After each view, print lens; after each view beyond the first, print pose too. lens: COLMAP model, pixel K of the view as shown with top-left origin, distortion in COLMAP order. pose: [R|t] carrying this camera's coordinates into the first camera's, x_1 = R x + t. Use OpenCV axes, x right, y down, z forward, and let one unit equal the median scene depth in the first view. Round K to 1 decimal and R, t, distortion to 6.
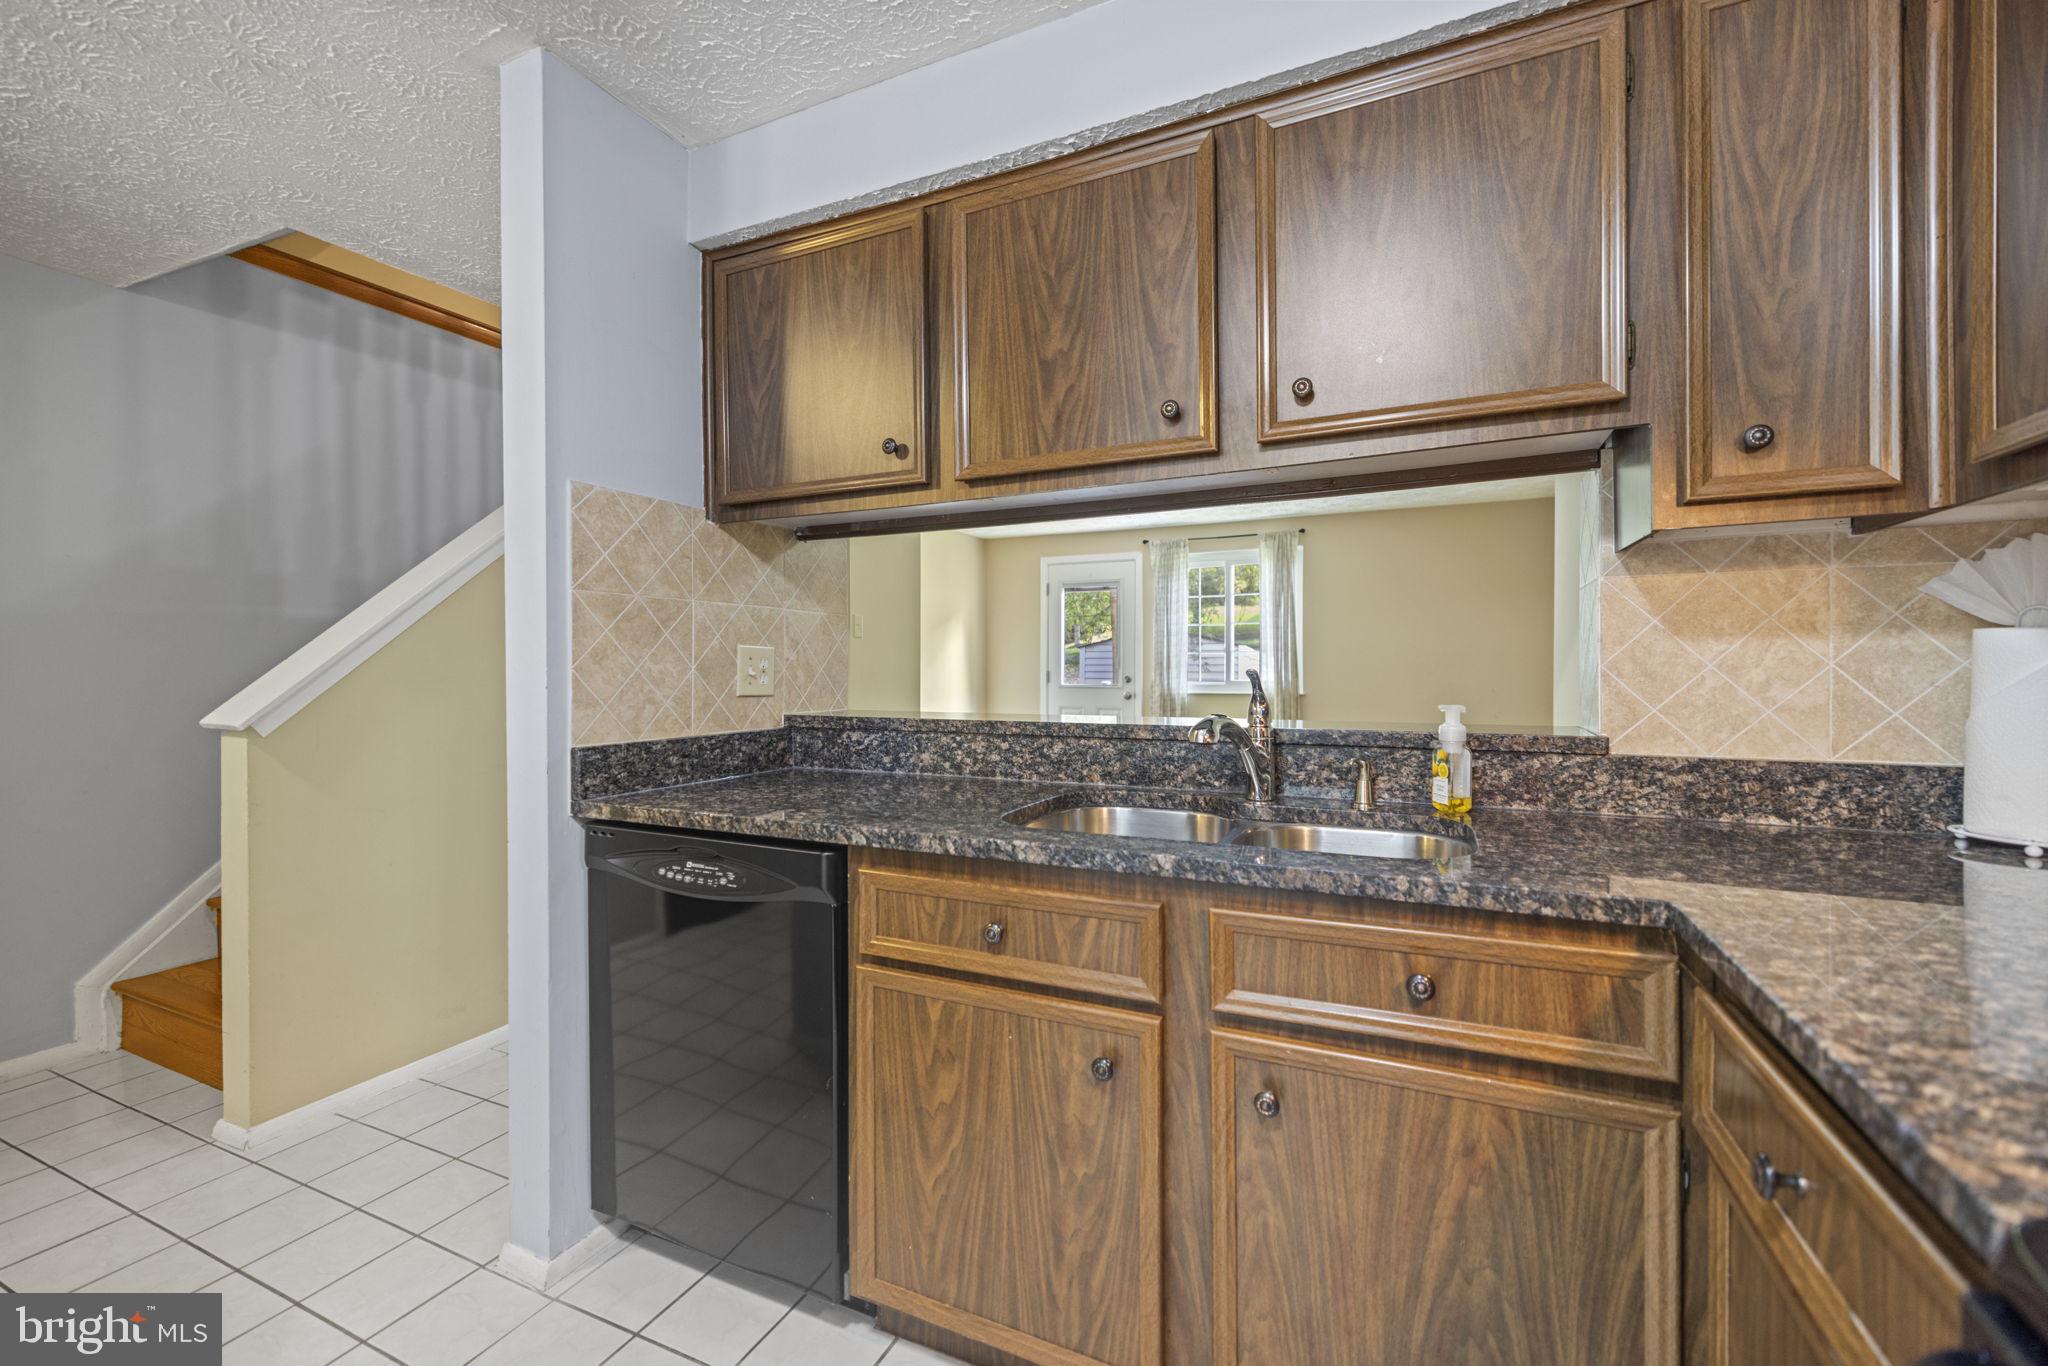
lens RADIAL K [[877.1, 0, 1009.6], [0, 877.1, 666.2], [0, 0, 1]] dist [-0.001745, -0.000173]
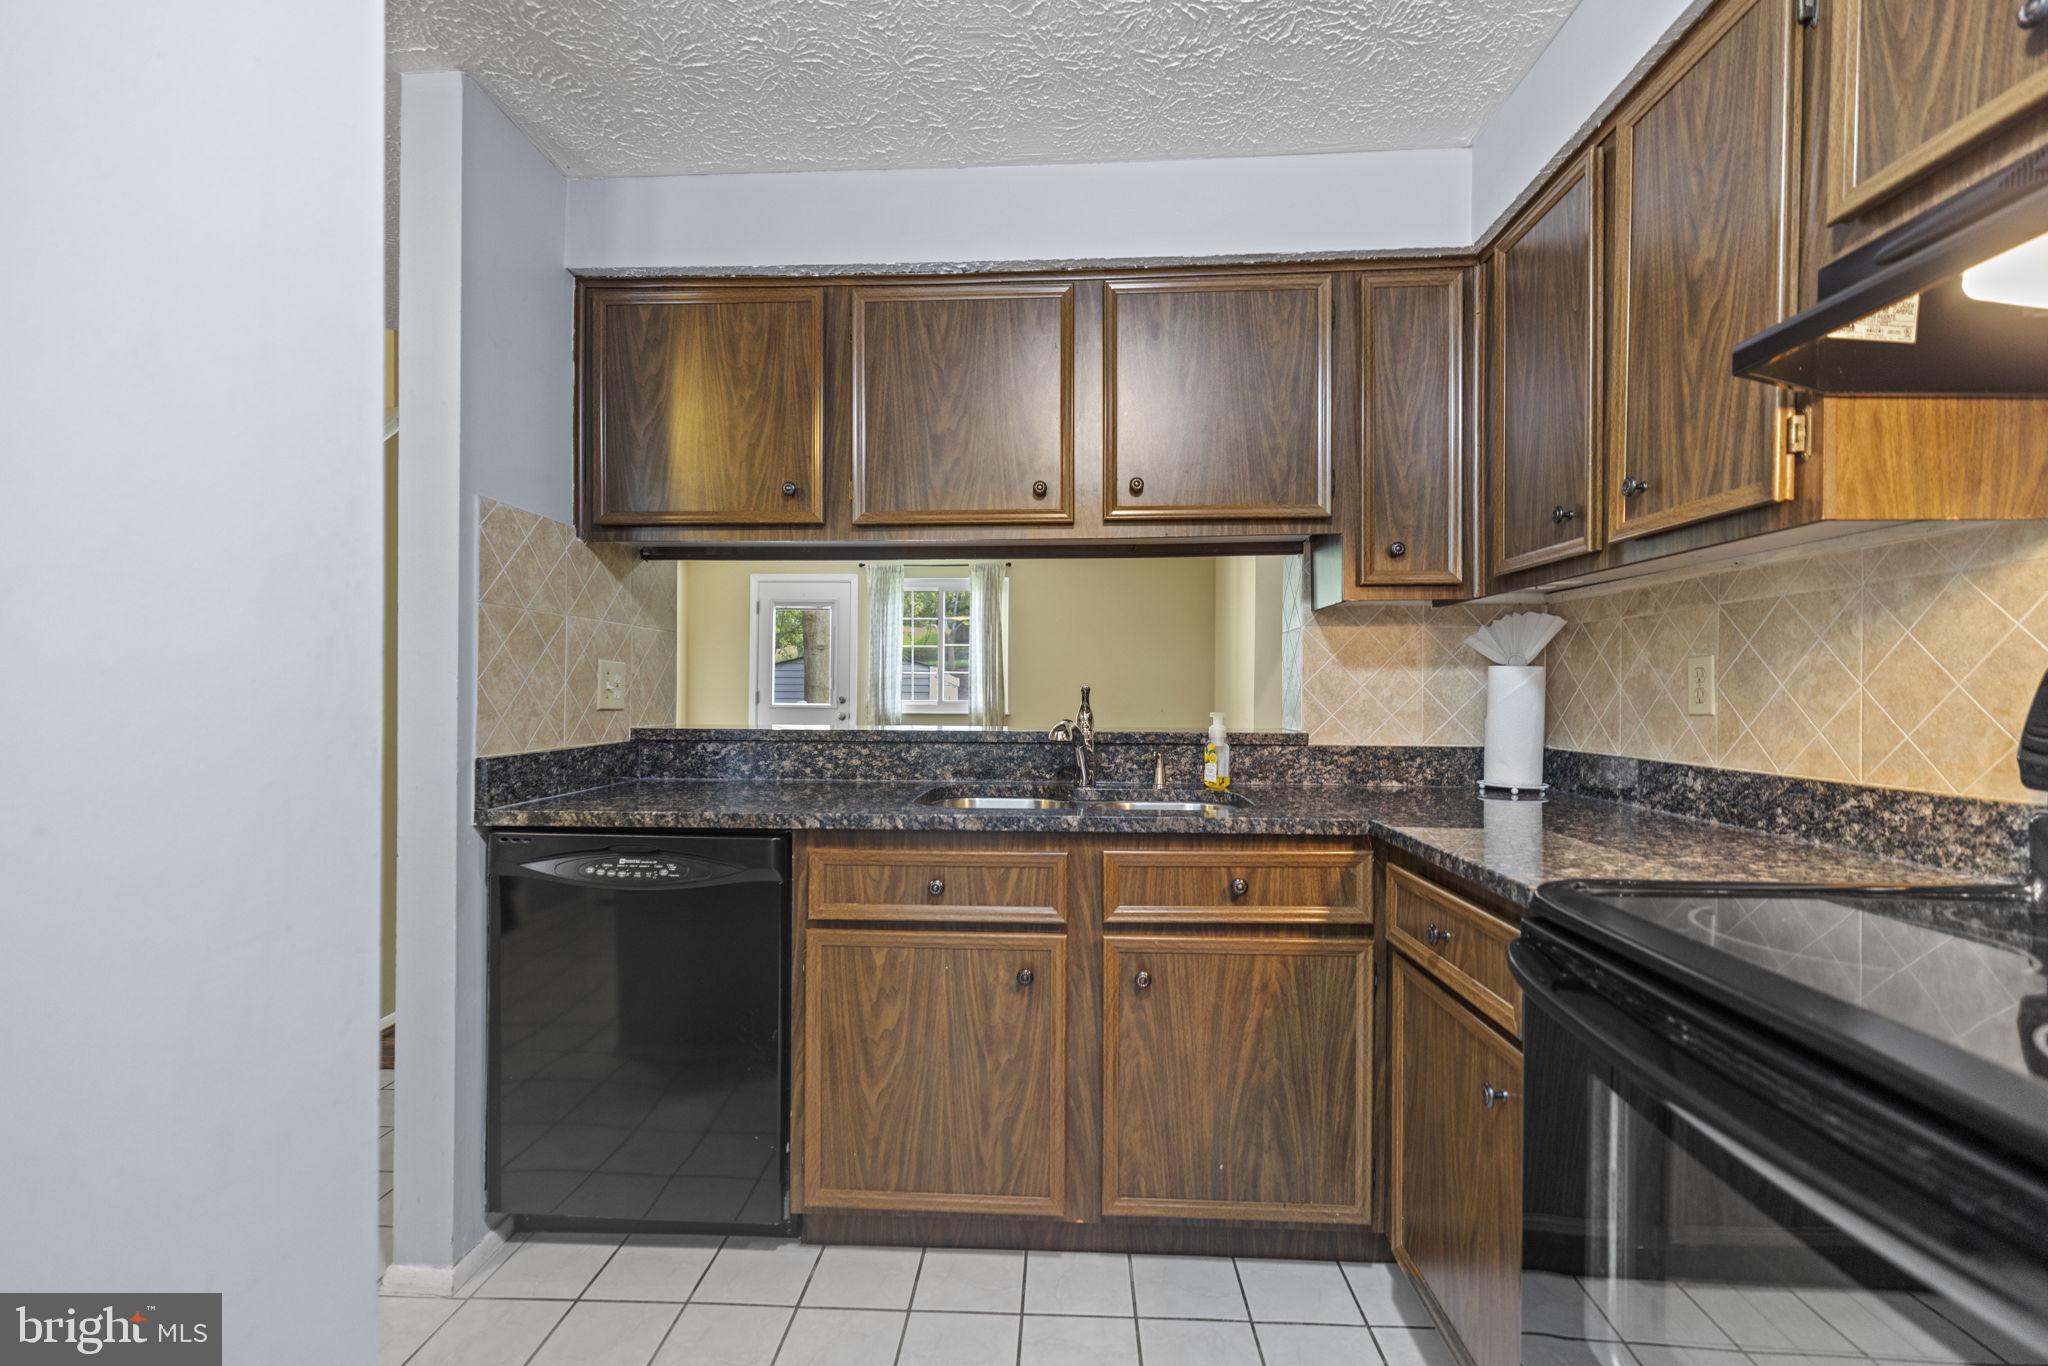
lens RADIAL K [[877.1, 0, 1033.6], [0, 877.1, 687.8], [0, 0, 1]] dist [-0.001745, -0.000173]
pose [[0.919479, 0.008067, 0.393056, -0.353887], [-0.007266, 0.999967, -0.003527, 0.012444], [-0.393071, 0.000388, 0.919508, -0.216815]]
